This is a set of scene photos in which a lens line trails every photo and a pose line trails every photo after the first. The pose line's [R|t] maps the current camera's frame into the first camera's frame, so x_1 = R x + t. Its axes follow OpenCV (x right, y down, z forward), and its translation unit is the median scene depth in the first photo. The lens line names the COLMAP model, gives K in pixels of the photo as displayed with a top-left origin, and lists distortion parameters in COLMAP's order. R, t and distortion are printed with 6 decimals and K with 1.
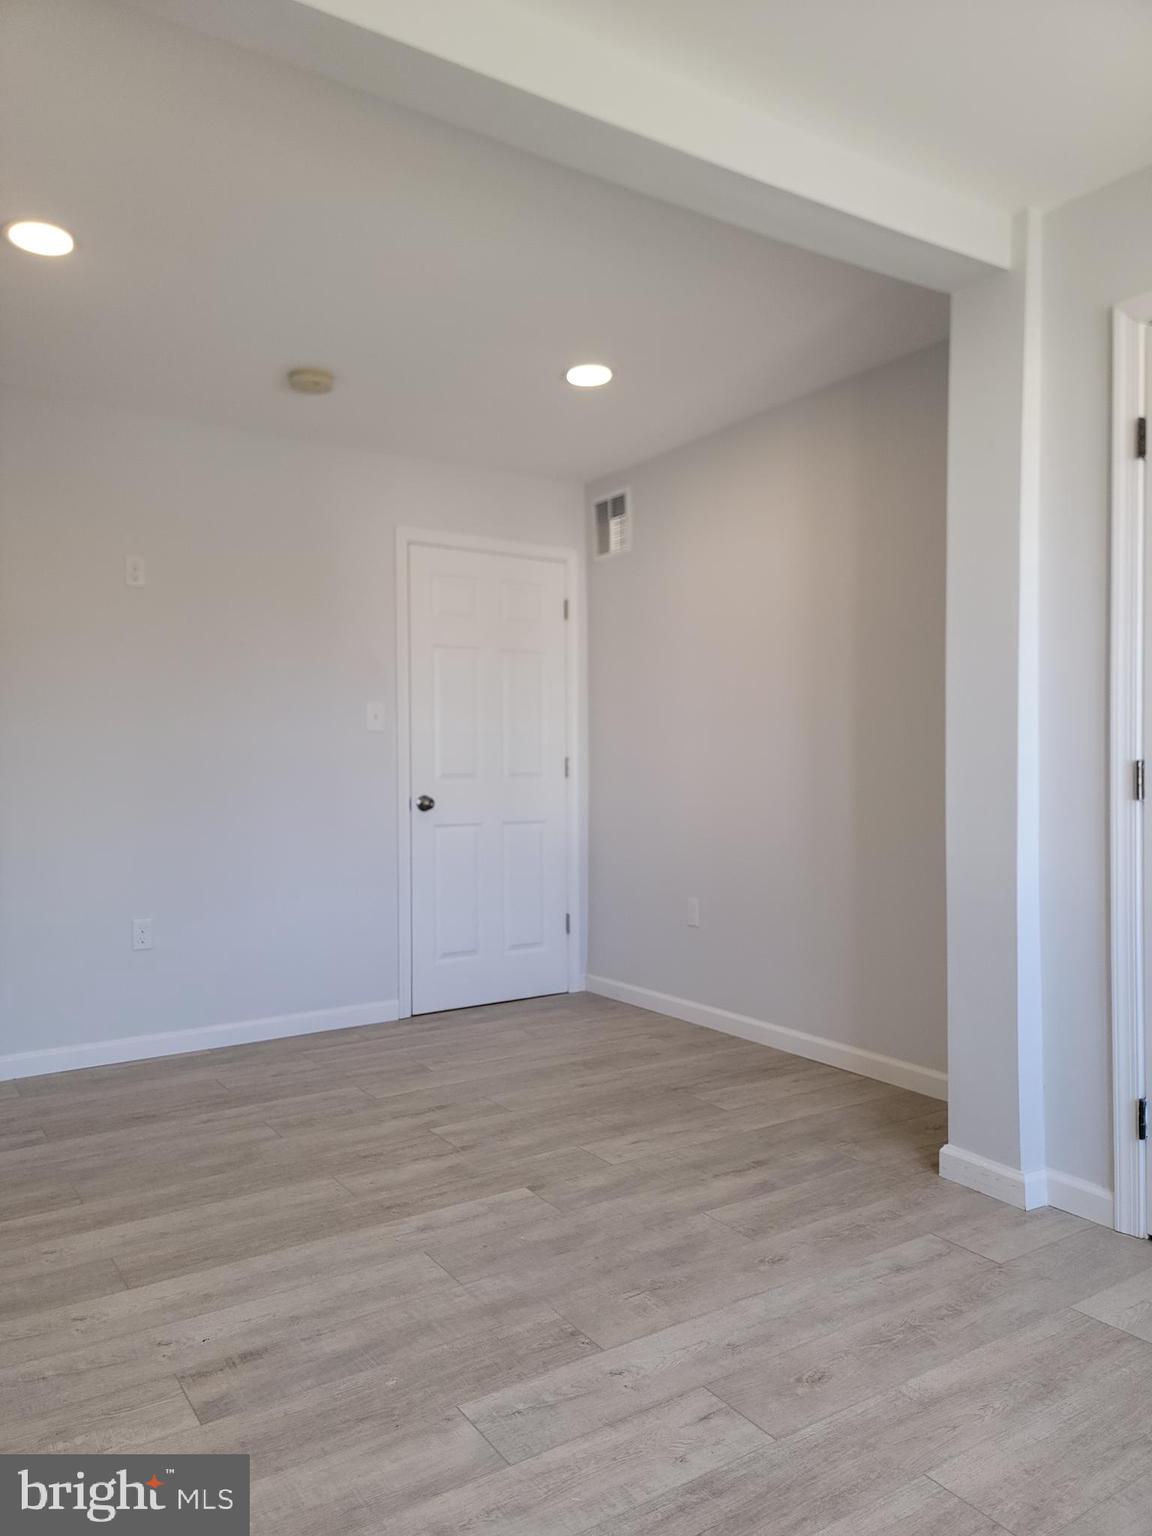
lens RADIAL K [[1058.2, 0, 576.0], [0, 1058.2, 768.0], [0, 0, 1]] dist [0.083684, -0.069225]
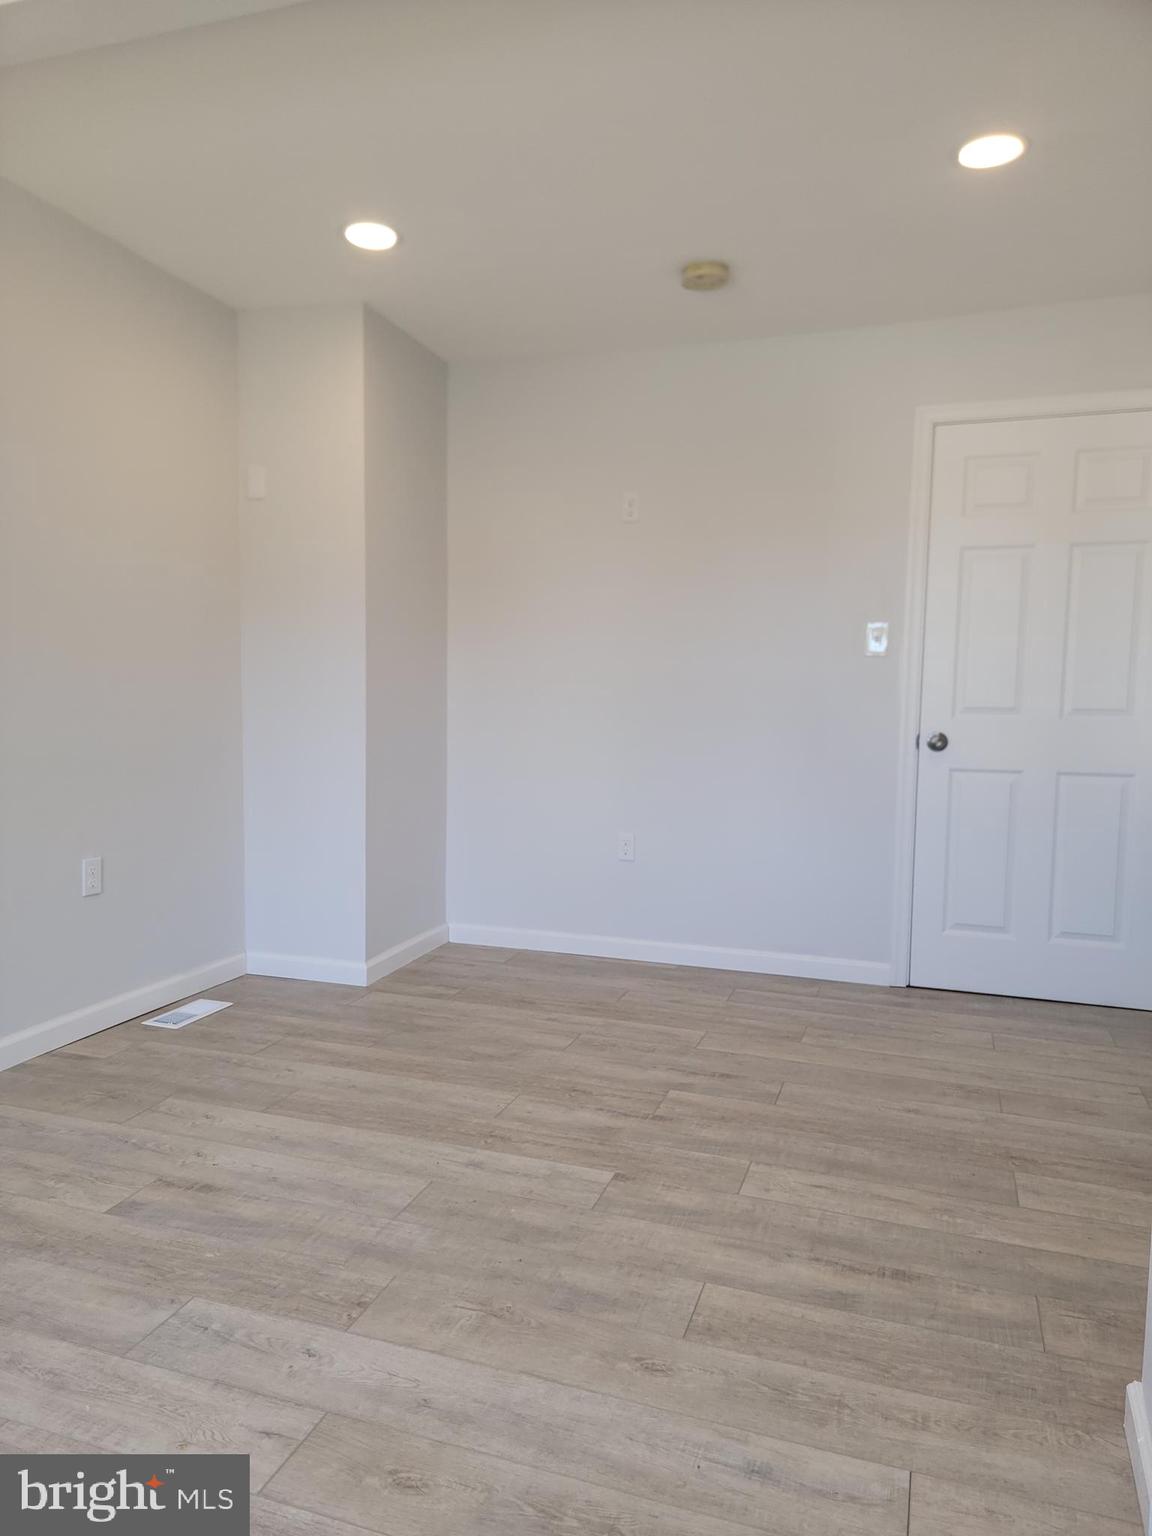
lens RADIAL K [[1081.5, 0, 582.4], [0, 1081.5, 754.0], [0, 0, 1]] dist [0.084094, -0.073484]
pose [[0.605436, 0.060135, -0.793619, 0.591879], [-0.016739, 0.997883, 0.062843, -0.007849], [0.795718, -0.024764, 0.605161, 0.415660]]
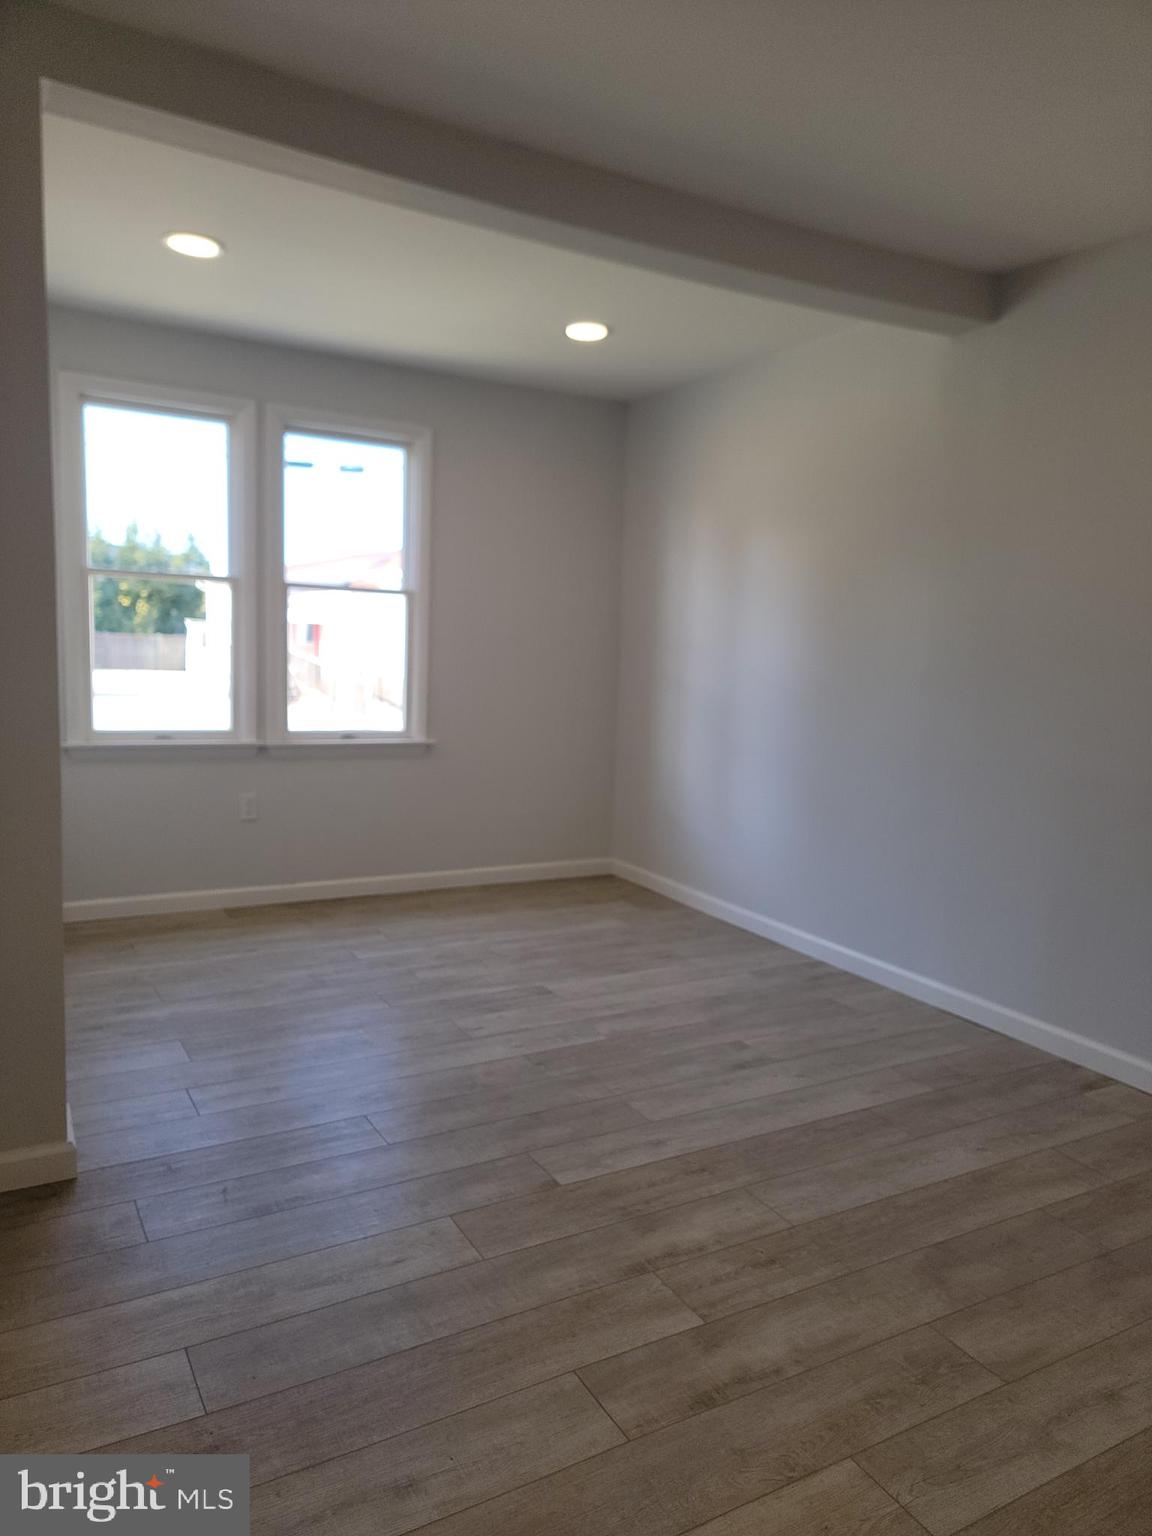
lens RADIAL K [[1058.2, 0, 576.0], [0, 1058.2, 768.0], [0, 0, 1]] dist [0.083684, -0.069225]
pose [[-0.996569, -0.047049, 0.068090, -0.097827], [-0.037878, 0.990762, 0.130218, -0.068571], [-0.073587, 0.127192, -0.989145, 1.732441]]
